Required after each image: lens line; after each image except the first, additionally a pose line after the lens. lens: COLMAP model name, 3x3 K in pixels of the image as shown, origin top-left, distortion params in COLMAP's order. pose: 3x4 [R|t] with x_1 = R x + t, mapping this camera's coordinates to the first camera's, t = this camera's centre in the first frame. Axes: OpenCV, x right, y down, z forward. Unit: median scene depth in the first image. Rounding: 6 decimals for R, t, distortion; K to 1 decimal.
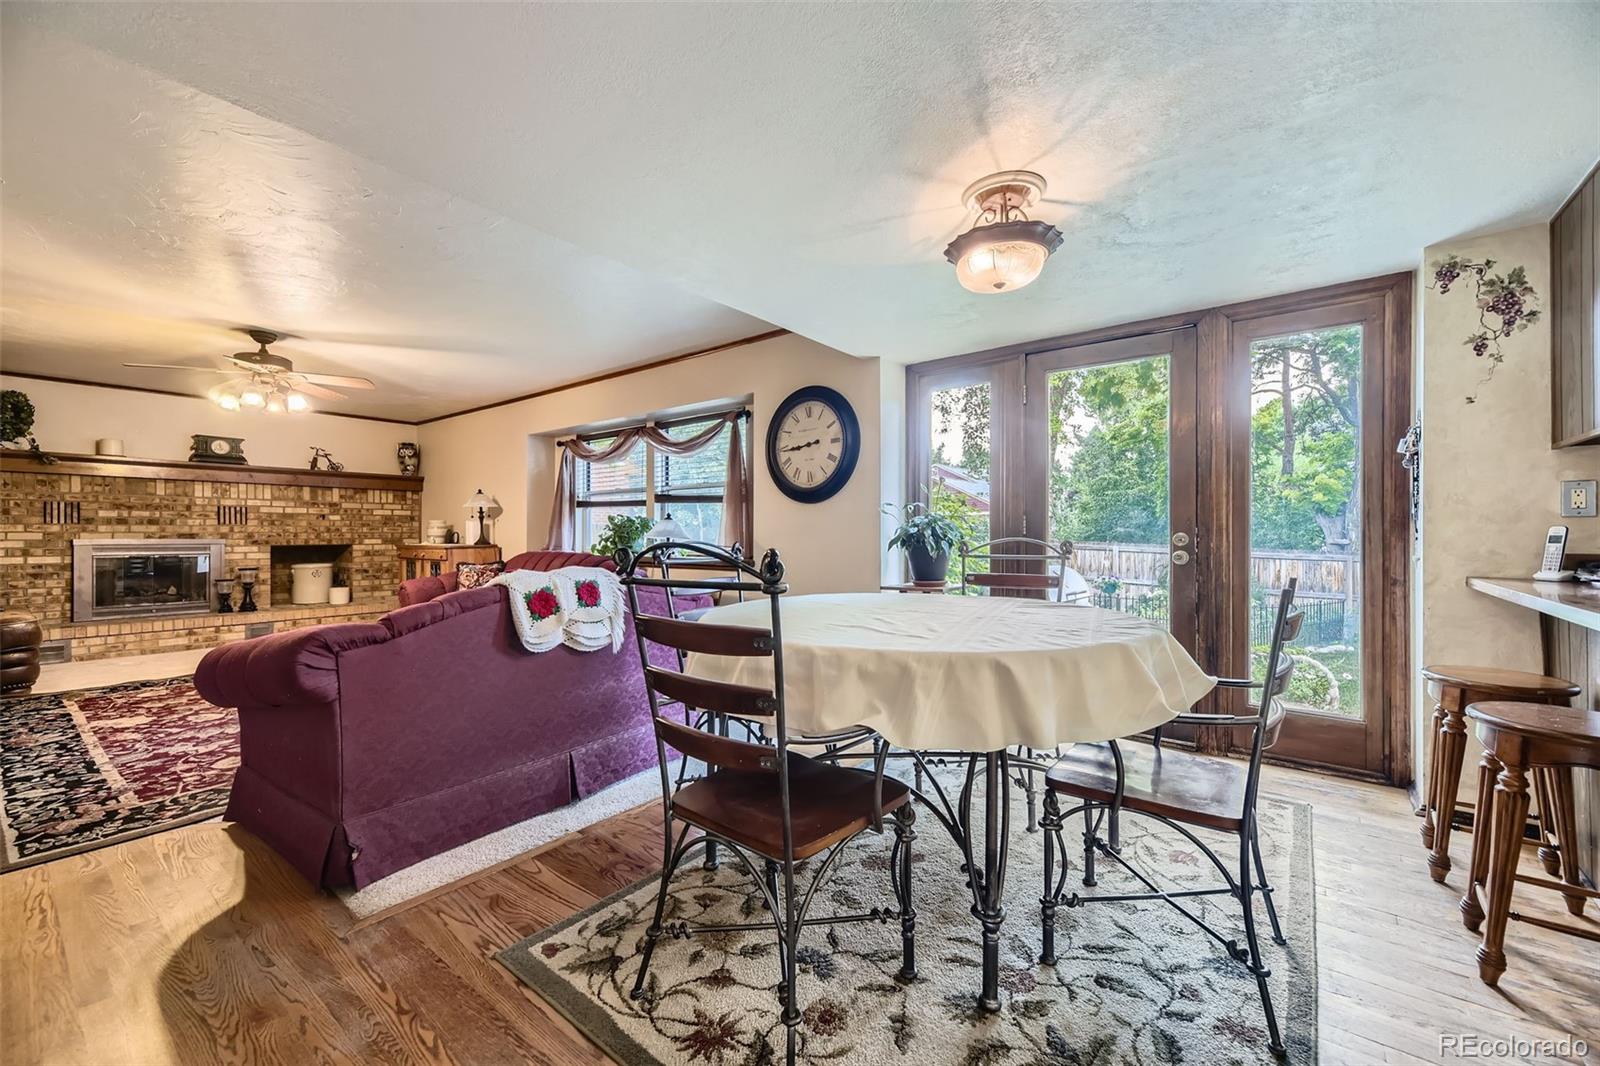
lens RADIAL K [[650.2, 0, 789.8], [0, 650.2, 539.3], [0, 0, 1]] dist [0.019976, -0.003588]
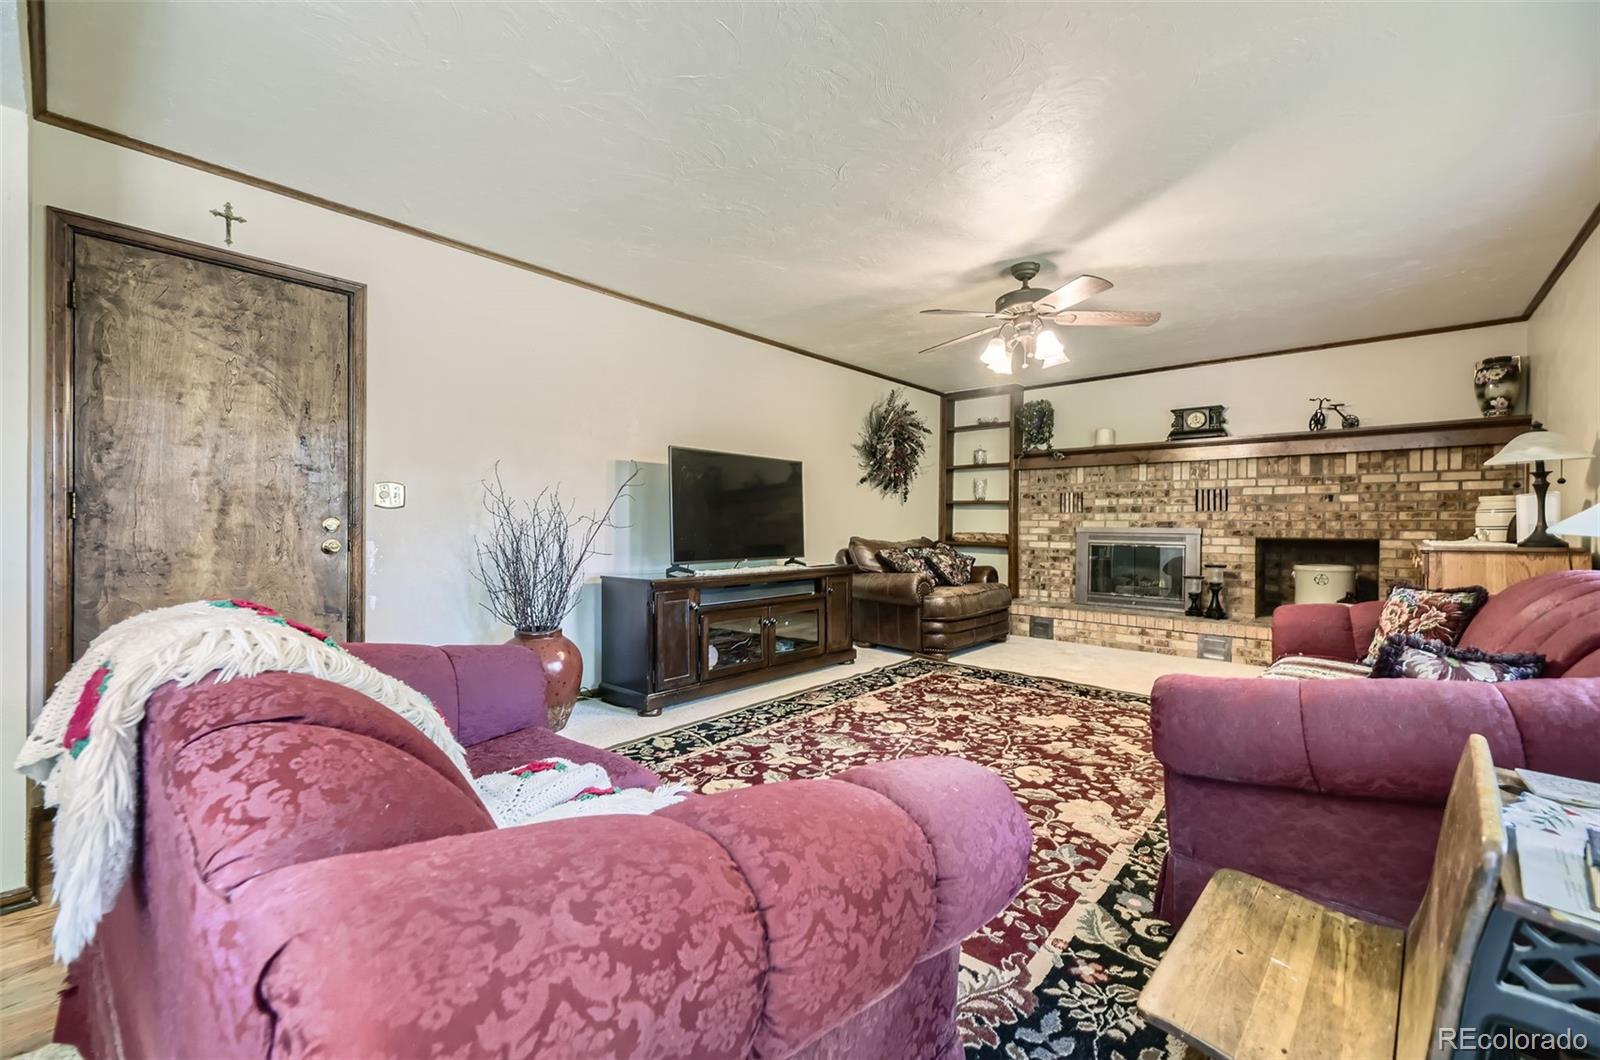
lens RADIAL K [[650.2, 0, 805.9], [0, 650.2, 532.0], [0, 0, 1]] dist [0.019976, -0.003588]
pose [[-0.033384, 0.014758, -0.999334, -0.006252], [-0.013193, 0.999797, 0.015205, -0.002208], [0.999356, 0.013692, -0.033182, 0.570286]]
